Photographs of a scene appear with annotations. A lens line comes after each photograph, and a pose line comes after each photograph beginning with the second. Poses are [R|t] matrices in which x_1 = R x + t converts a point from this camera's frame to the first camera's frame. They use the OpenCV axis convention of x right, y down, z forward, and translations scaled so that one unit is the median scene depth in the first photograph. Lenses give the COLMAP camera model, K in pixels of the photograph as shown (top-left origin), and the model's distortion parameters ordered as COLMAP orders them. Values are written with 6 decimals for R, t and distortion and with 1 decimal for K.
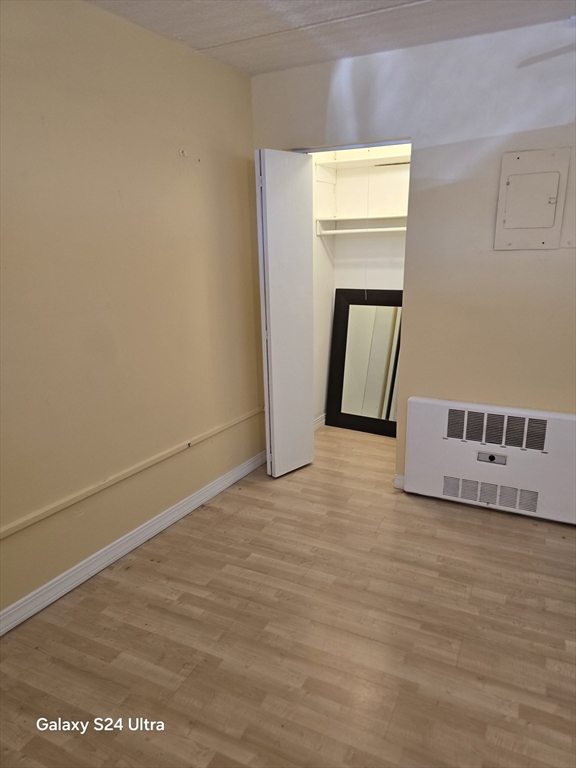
lens RADIAL K [[520.2, 0, 286.7], [0, 520.2, 383.5], [0, 0, 1]] dist [0.053237, -0.012620]
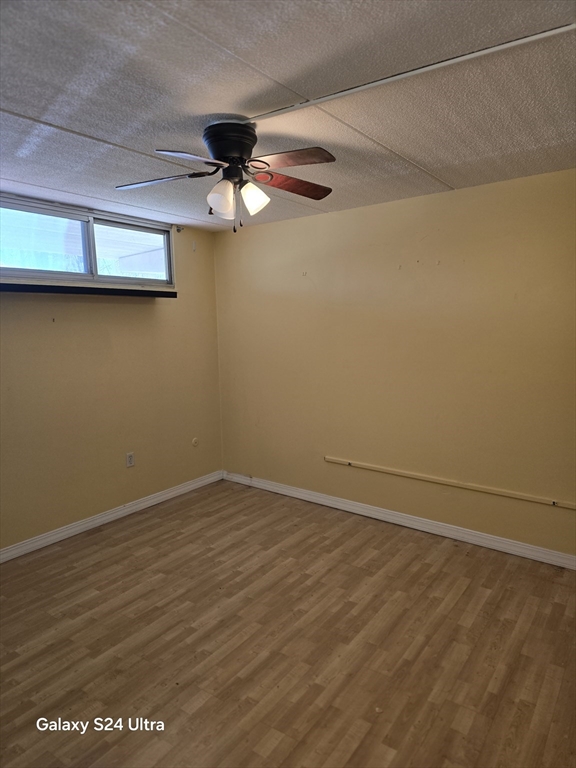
lens RADIAL K [[520.2, 0, 286.6], [0, 520.2, 384.2], [0, 0, 1]] dist [0.053237, -0.012620]
pose [[-0.147193, 0.133333, -0.980080, 1.267540], [-0.243258, 0.955559, 0.166531, -0.223525], [0.958728, 0.262925, -0.108218, 0.681634]]
